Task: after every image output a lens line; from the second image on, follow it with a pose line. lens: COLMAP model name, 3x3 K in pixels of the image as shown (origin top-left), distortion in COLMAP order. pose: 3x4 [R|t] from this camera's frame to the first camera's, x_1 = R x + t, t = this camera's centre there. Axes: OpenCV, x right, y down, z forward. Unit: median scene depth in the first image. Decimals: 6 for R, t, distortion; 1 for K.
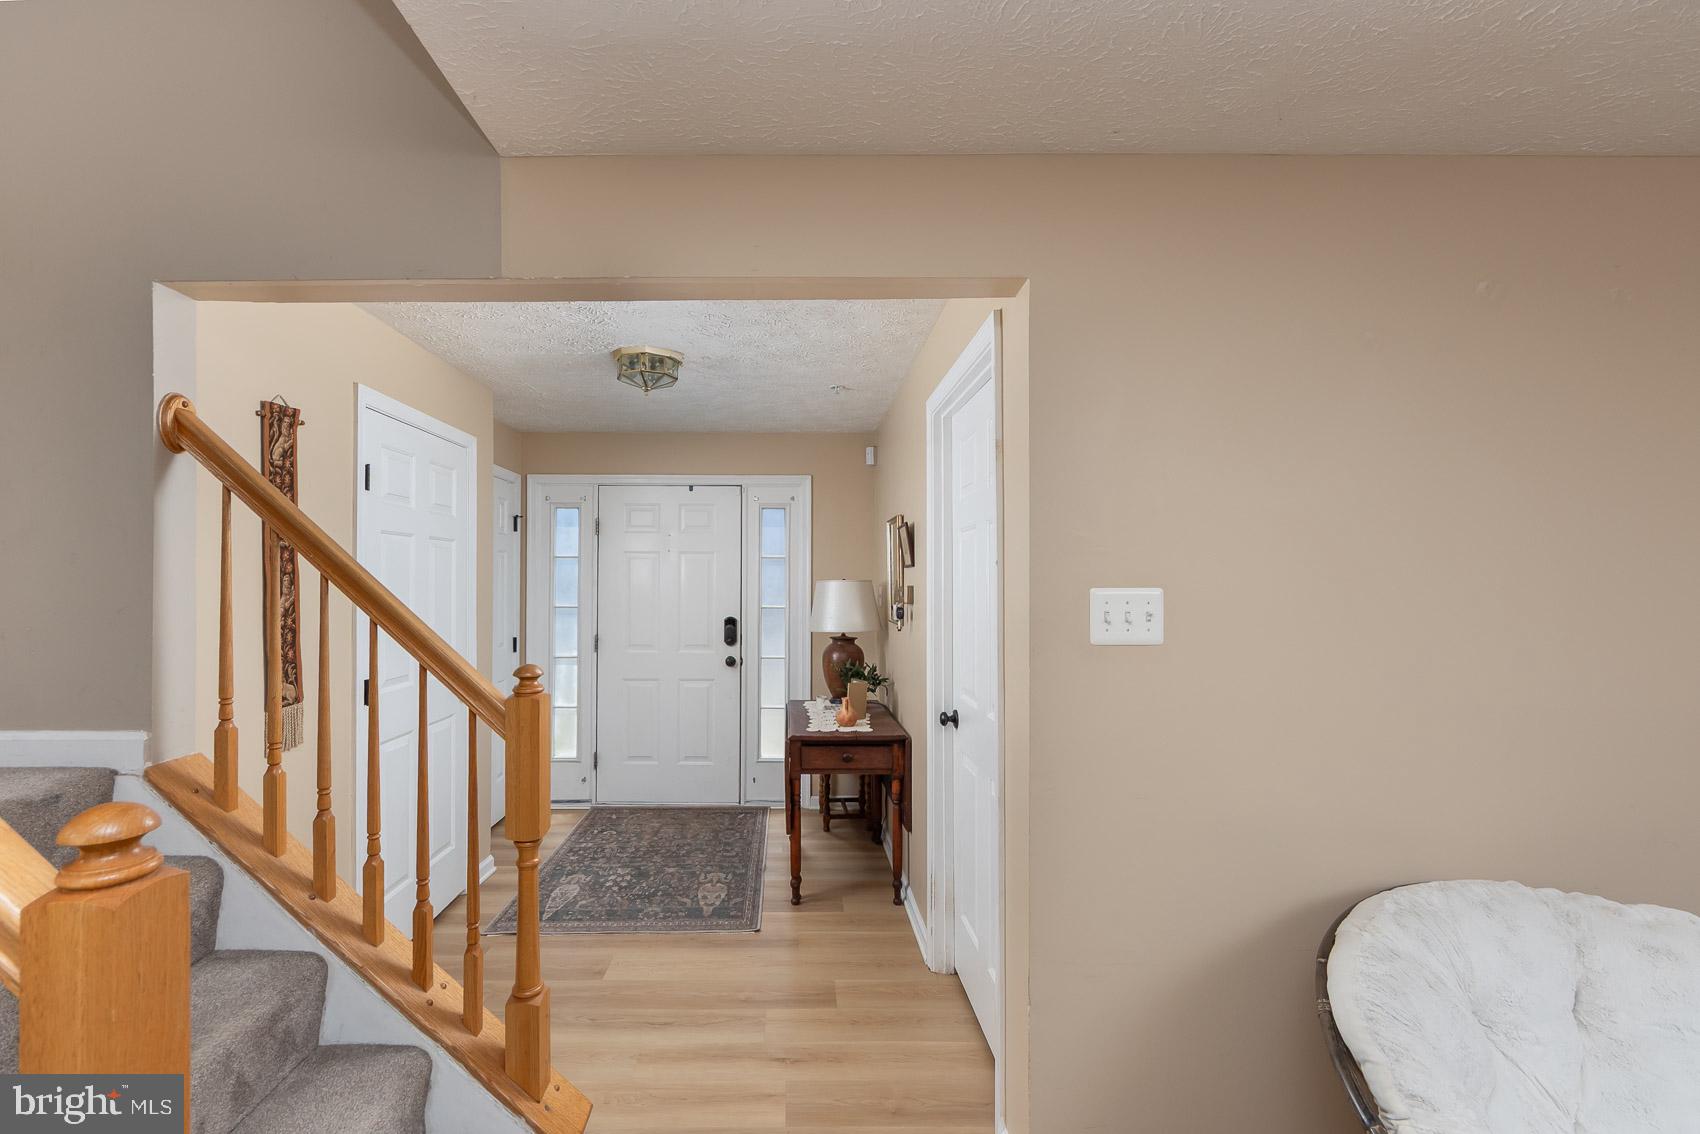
lens RADIAL K [[736.6, 0, 849.6], [0, 736.6, 573.5], [0, 0, 1]] dist [0.000010, -0.000055]
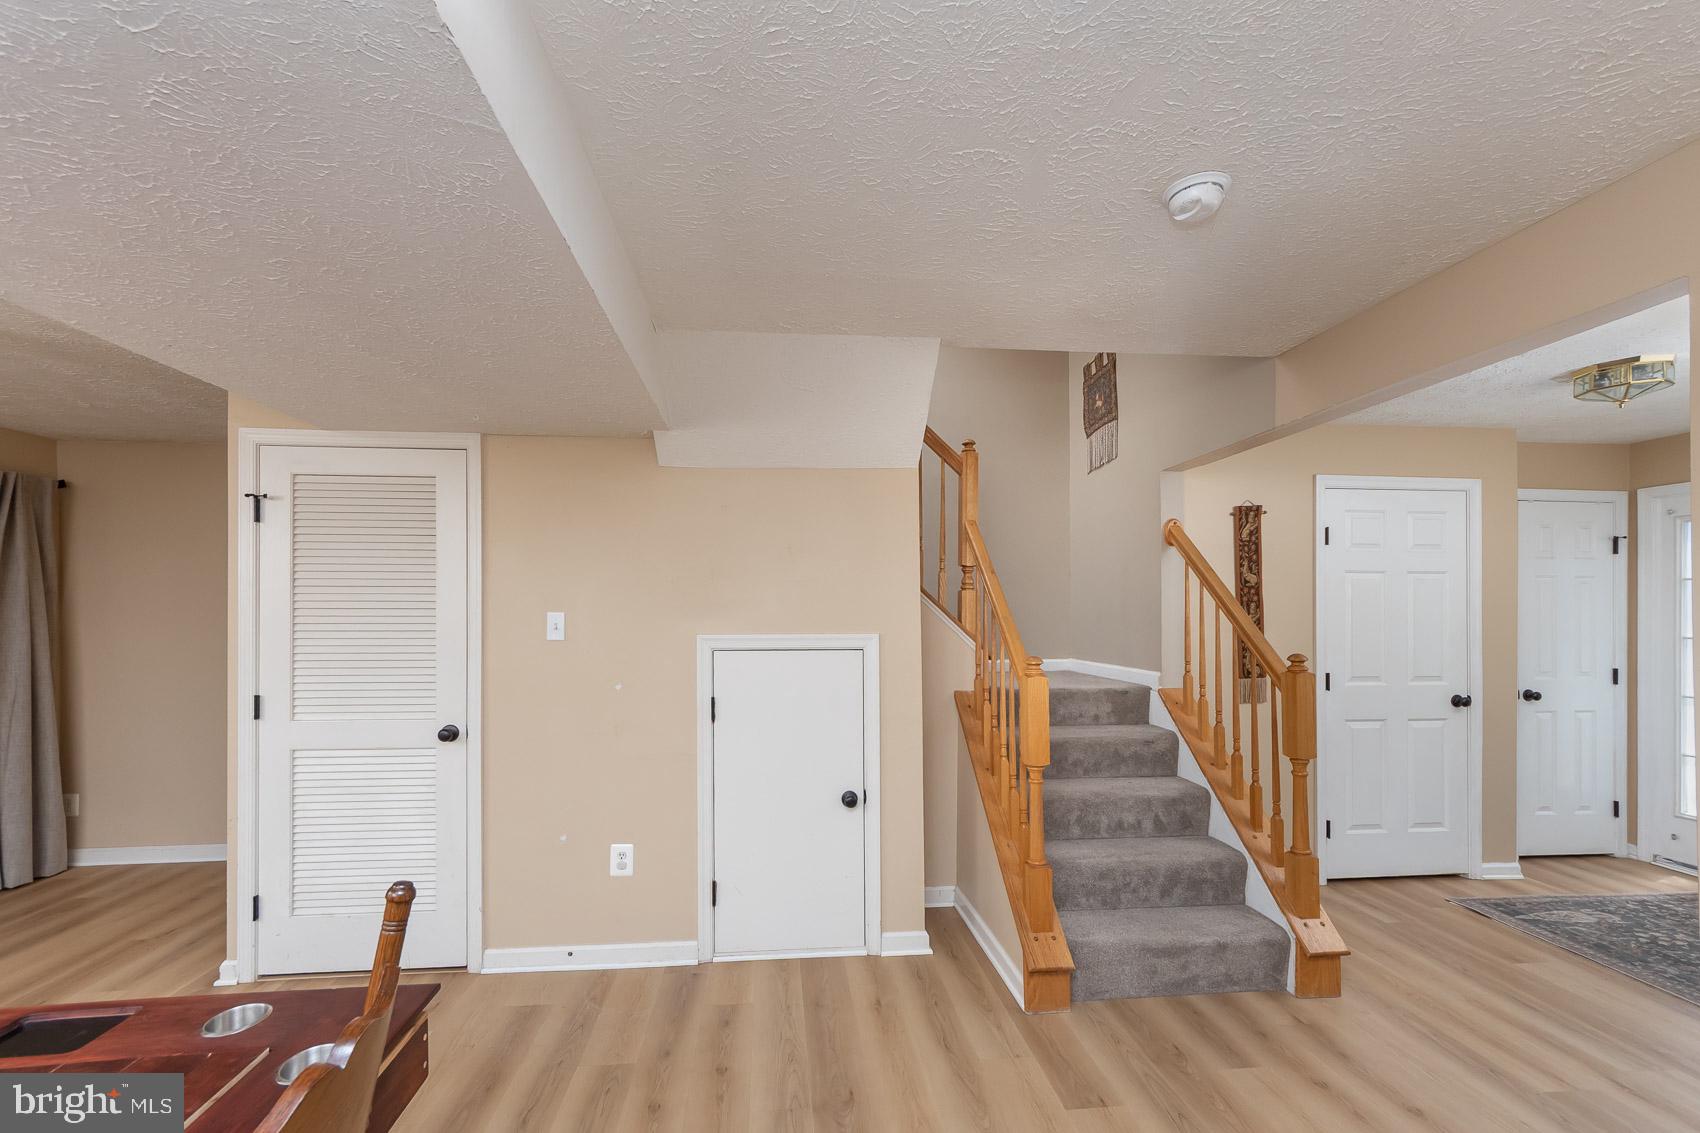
lens RADIAL K [[784.6, 0, 849.1], [0, 784.6, 617.7], [0, 0, 1]] dist [-0.000046, -0.000069]
pose [[0.105360, -0.003159, -0.994429, 0.986581], [0.012234, 0.999923, -0.001880, 0.029948], [0.994359, -0.011968, 0.105391, -0.145312]]
